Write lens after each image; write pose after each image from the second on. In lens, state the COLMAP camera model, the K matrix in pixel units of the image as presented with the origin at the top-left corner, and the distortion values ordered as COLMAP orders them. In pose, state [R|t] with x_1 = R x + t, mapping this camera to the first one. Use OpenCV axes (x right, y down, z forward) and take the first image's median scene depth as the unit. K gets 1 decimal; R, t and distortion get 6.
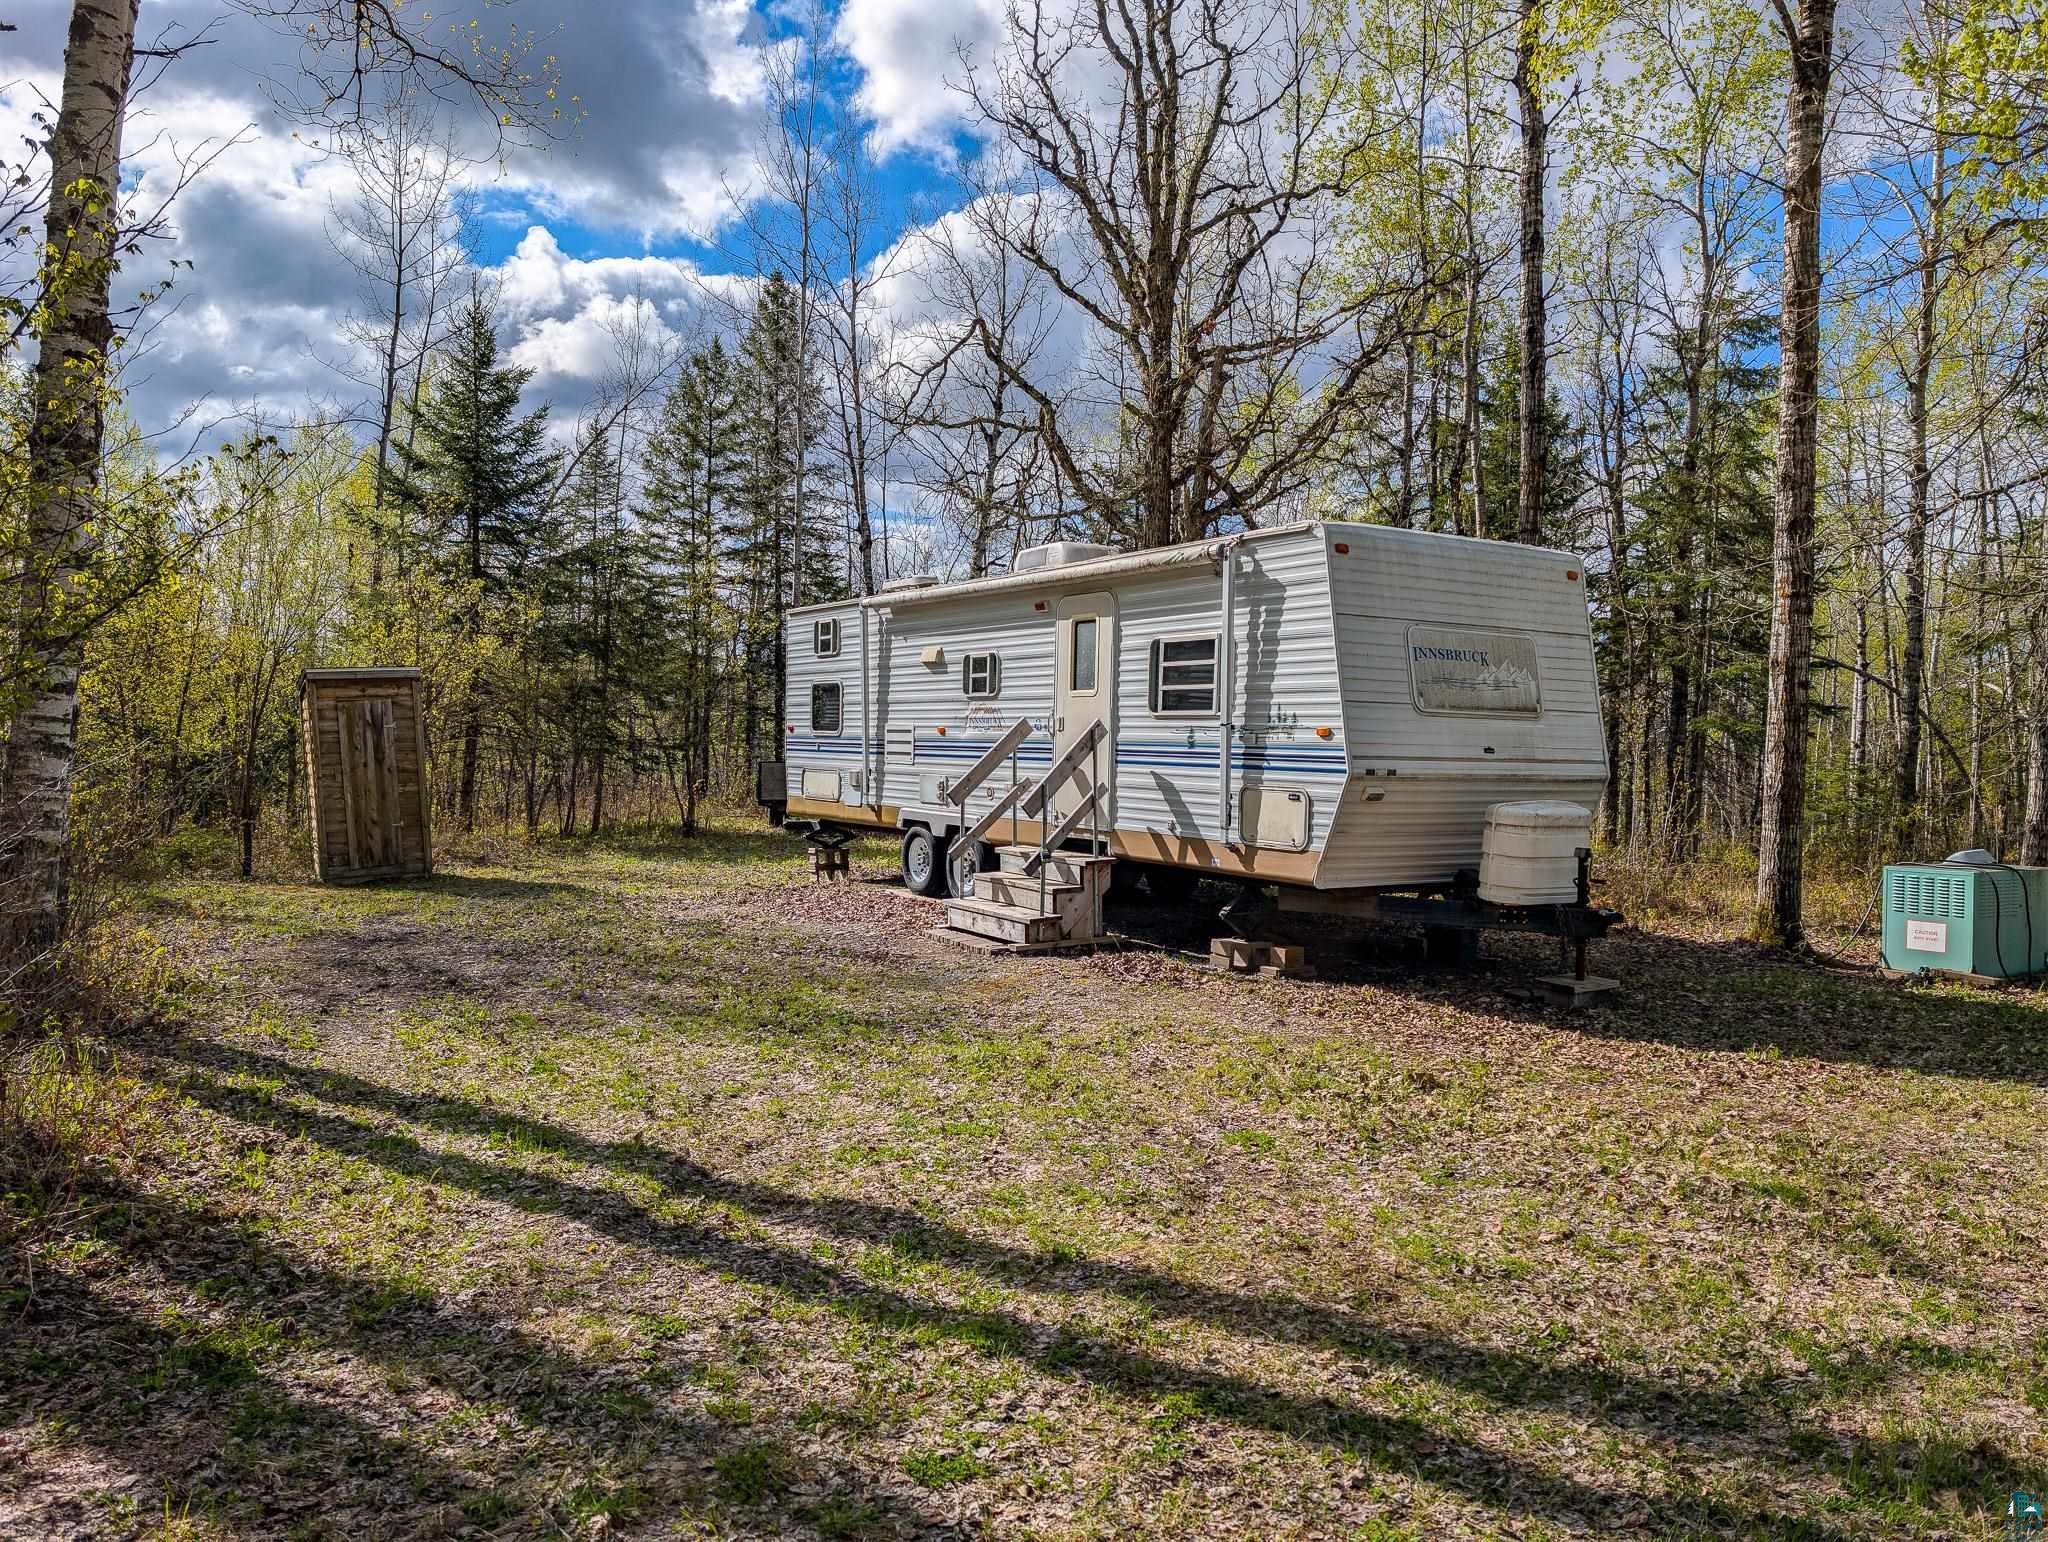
lens RADIAL K [[1429.5, 0, 1015.9], [0, 1429.5, 790.0], [0, 0, 1]] dist [0.001903, -0.002535]
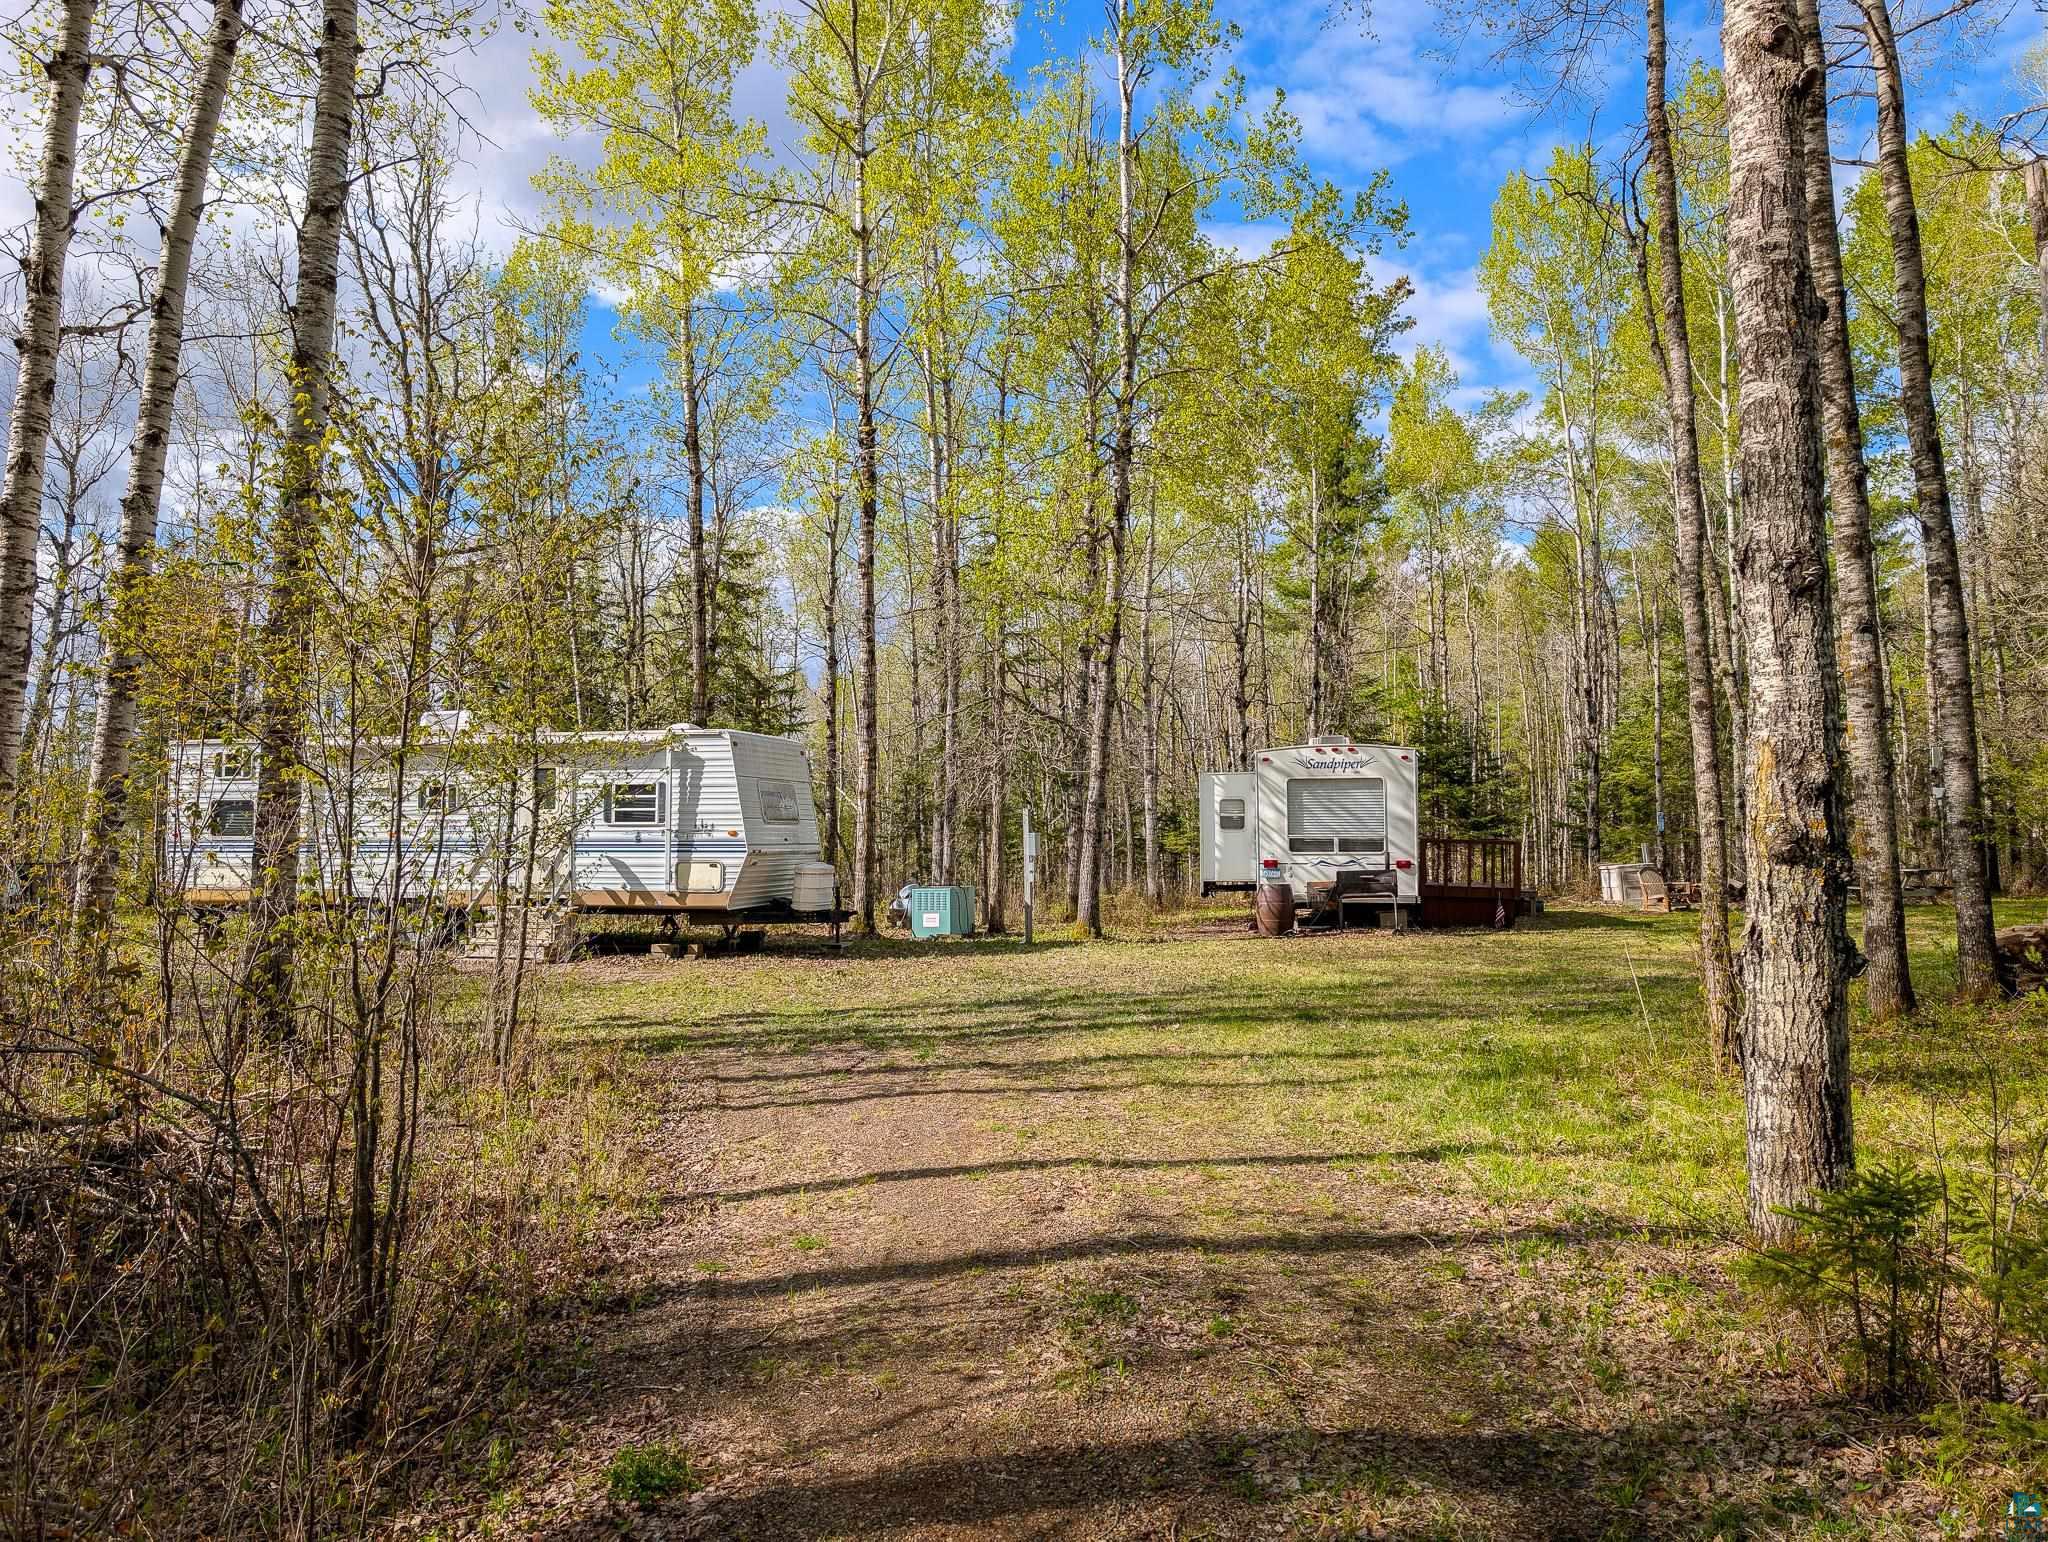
lens RADIAL K [[1429.5, 0, 1024.1], [0, 1429.5, 767.0], [0, 0, 1]] dist [0.001903, -0.002535]
pose [[0.709620, 0.011774, 0.704486, -0.861595], [0.043275, 0.997244, -0.060257, 0.006742], [-0.703254, 0.073246, 0.707156, -0.696702]]
